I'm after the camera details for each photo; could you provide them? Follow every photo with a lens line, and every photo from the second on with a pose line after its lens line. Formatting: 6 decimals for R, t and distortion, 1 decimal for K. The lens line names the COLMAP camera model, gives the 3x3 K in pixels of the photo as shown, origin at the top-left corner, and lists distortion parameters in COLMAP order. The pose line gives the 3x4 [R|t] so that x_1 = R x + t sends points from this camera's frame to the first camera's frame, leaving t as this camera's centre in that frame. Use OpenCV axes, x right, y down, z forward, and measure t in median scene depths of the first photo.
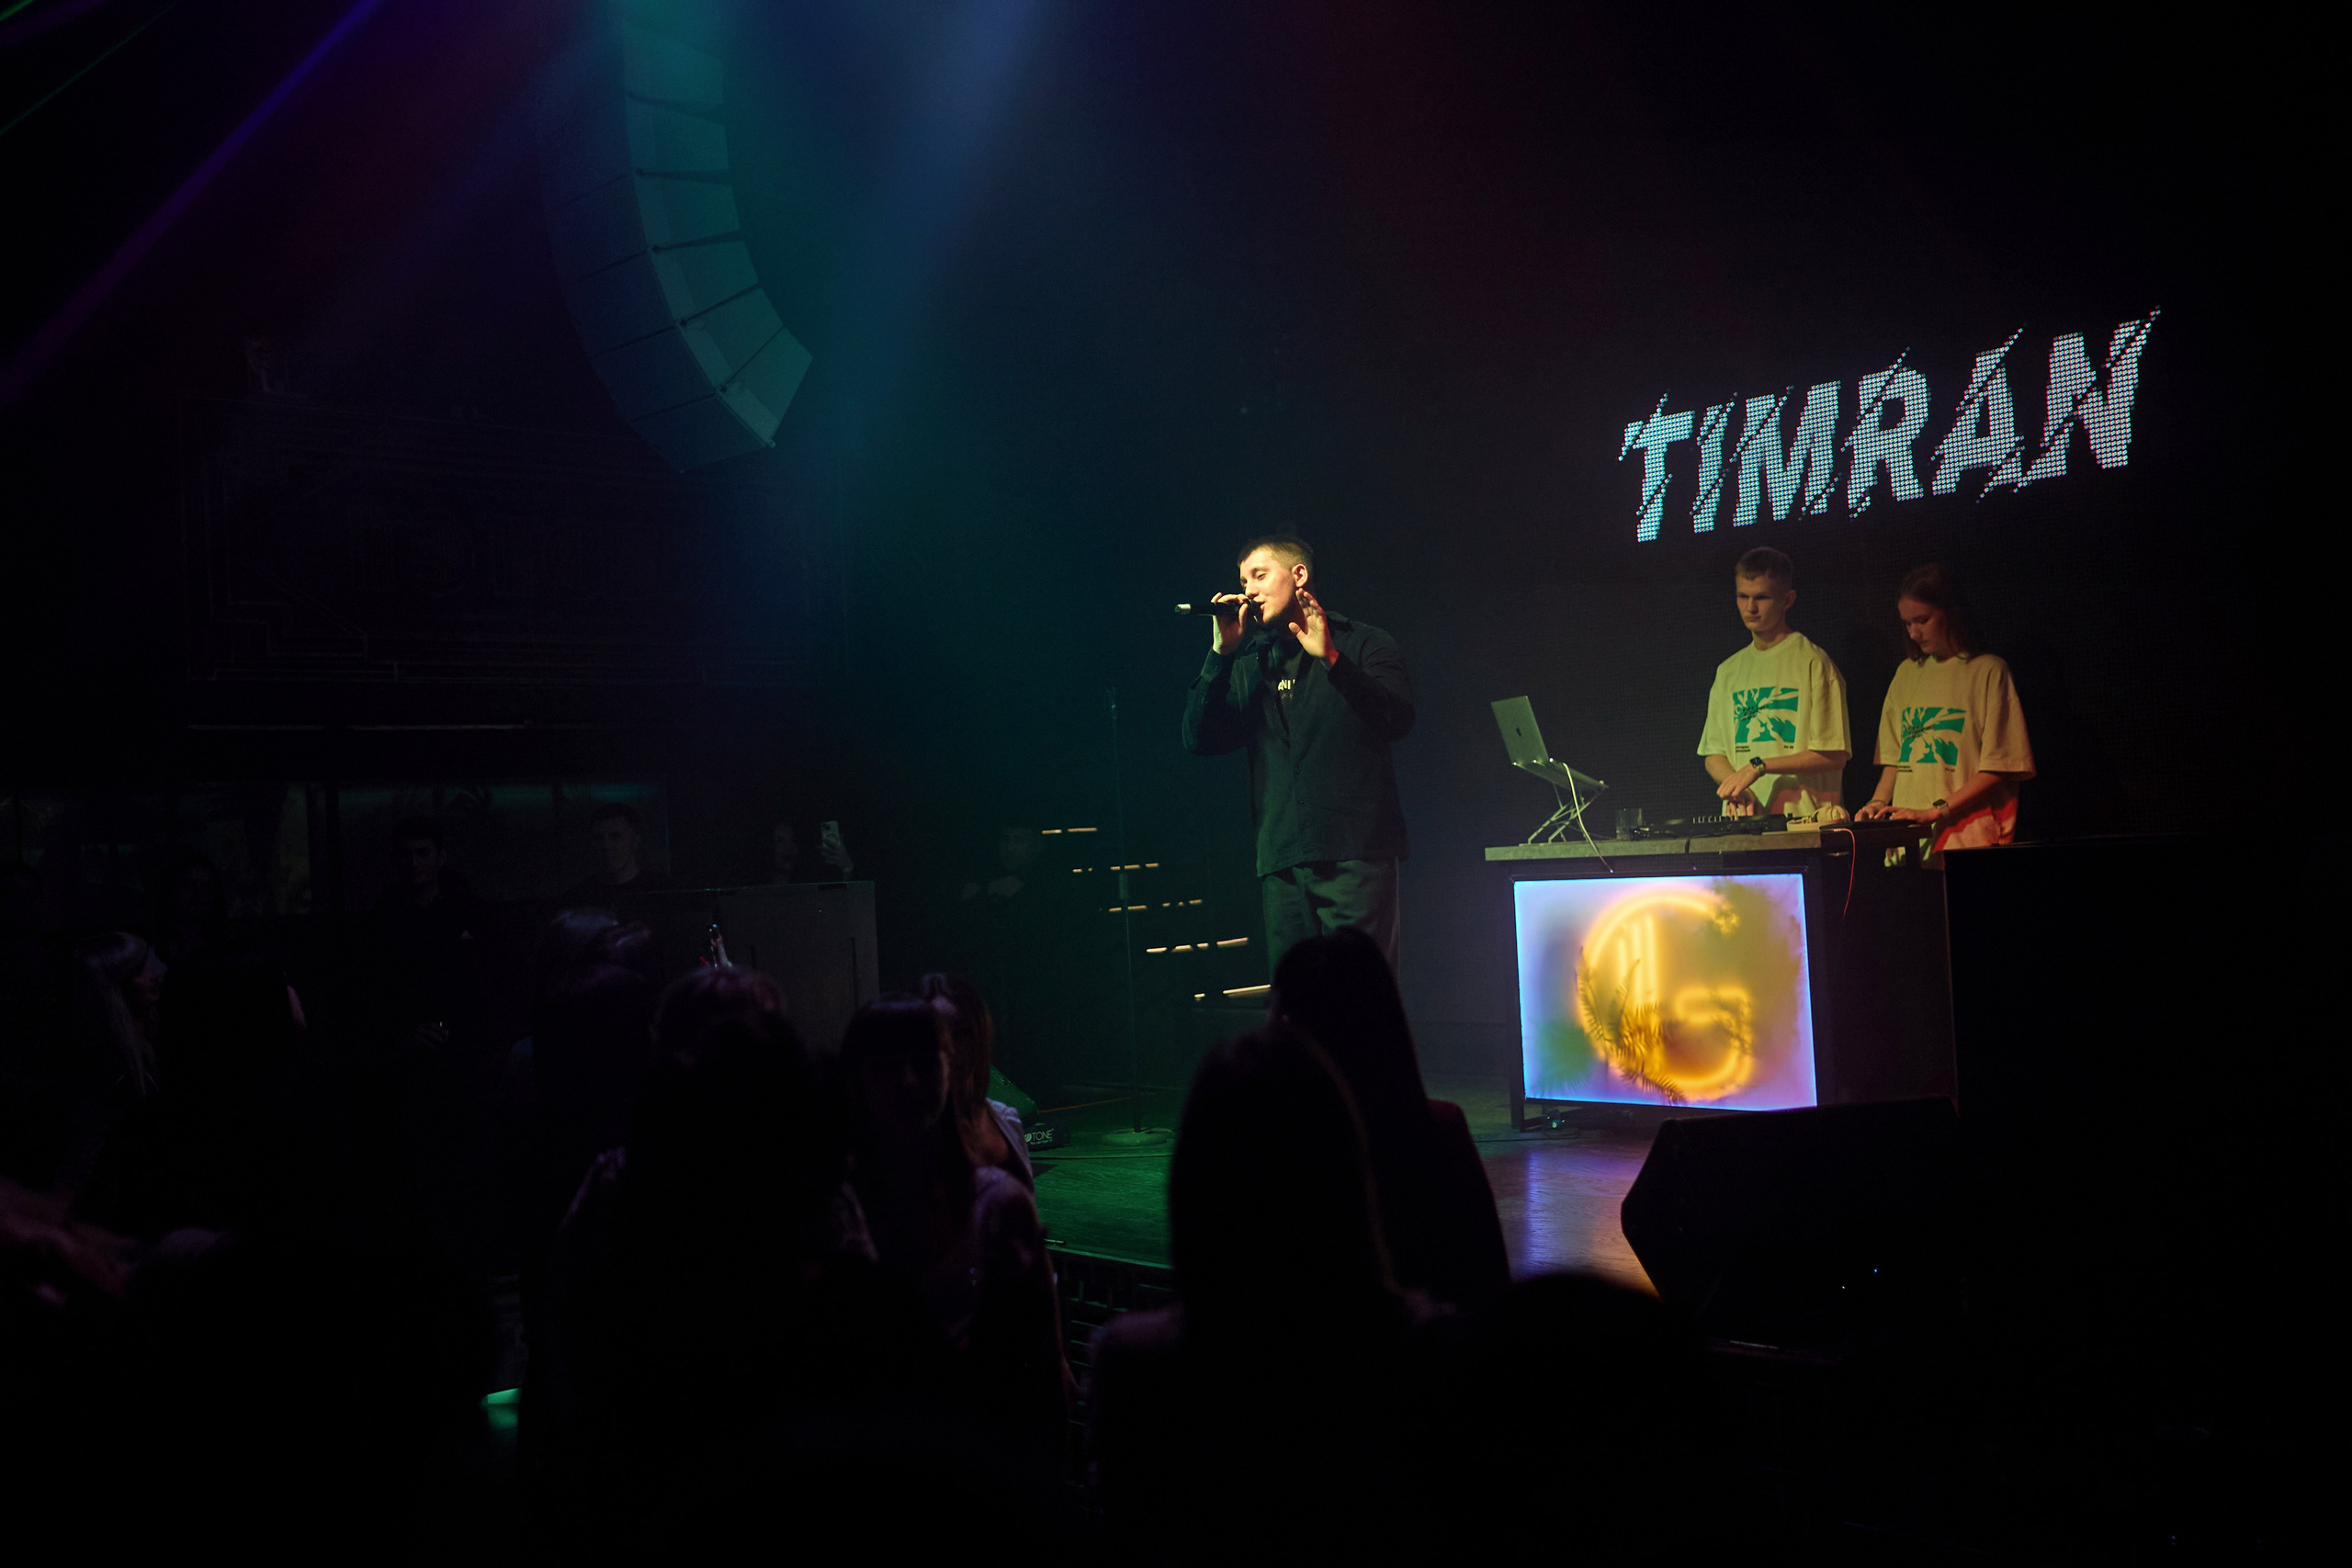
lens RADIAL K [[2592.1, 0, 1172.6], [0, 2592.1, 787.7], [0, 0, 1]] dist [-0.010763, 0.000000]
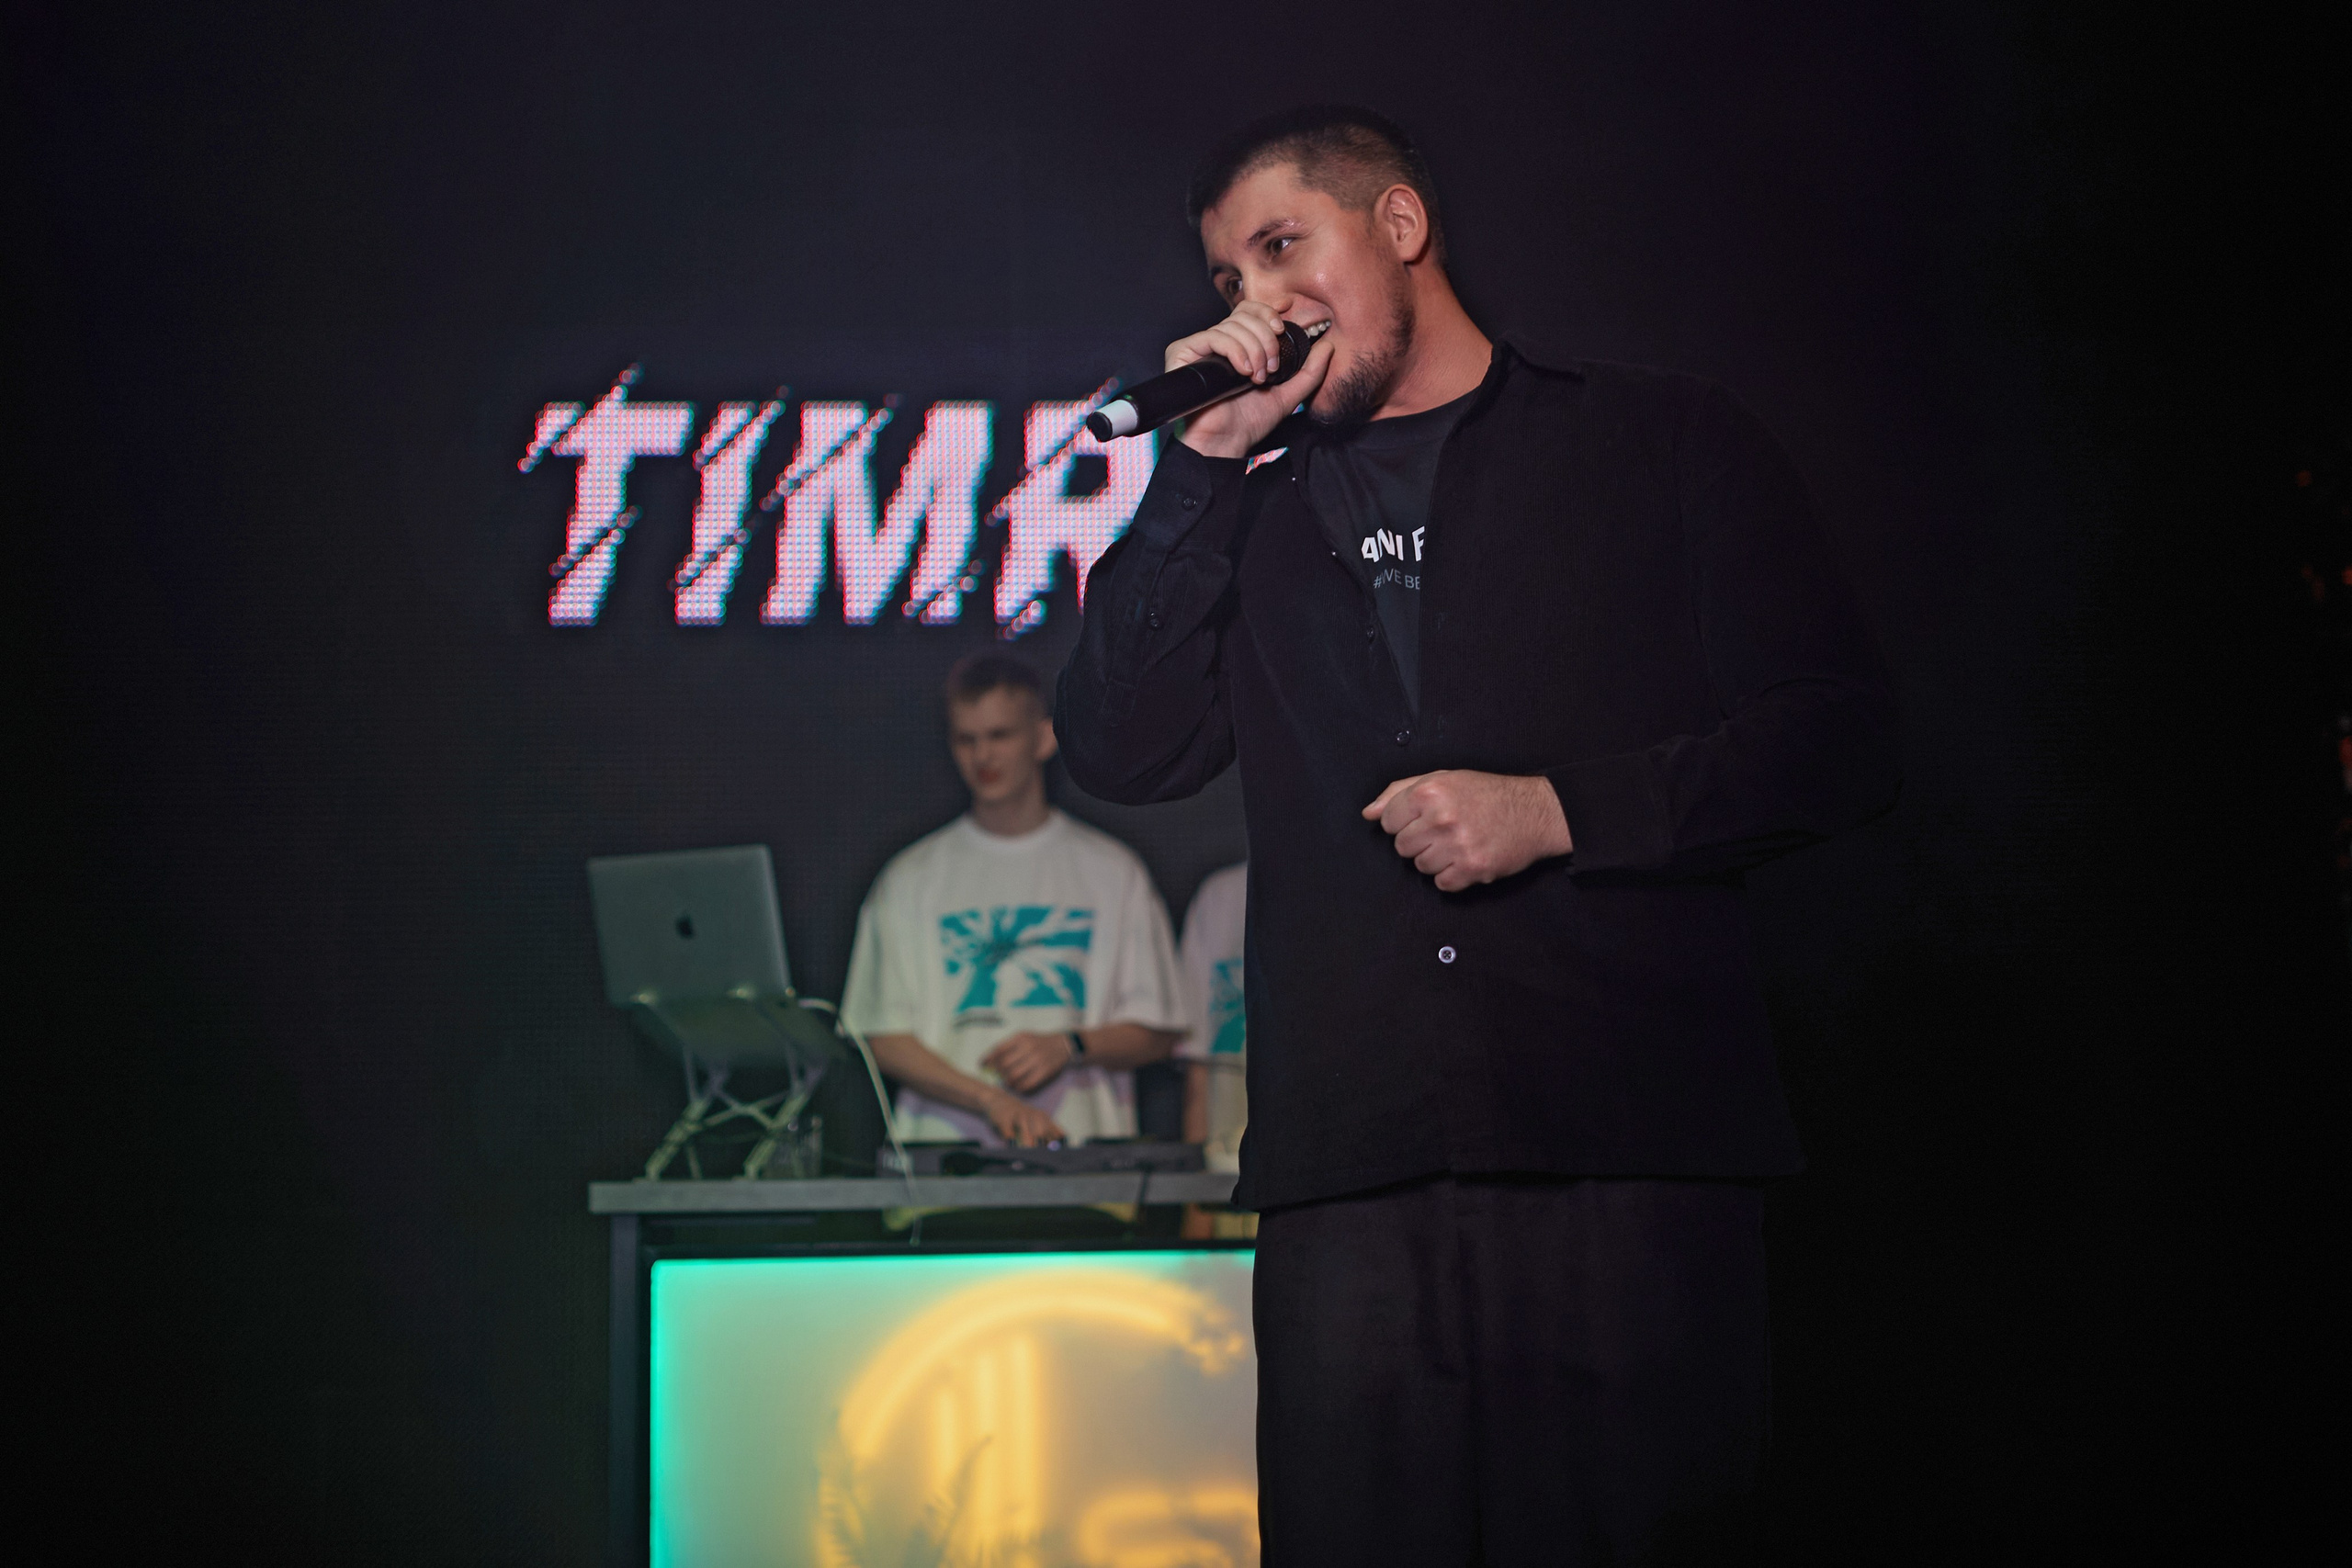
lens RADIAL K [[2592.1, 0, 1077.3], [0, 2592.1, 789.5], [0, 0, 1]] dist [-0.010763, 0.000000]
pose [[0.614081, 0.157665, 0.773334, -0.168979], [-0.029792, 0.983776, -0.176913, 0.031097], [-0.788681, 0.085600, 0.608815, 0.632821]]
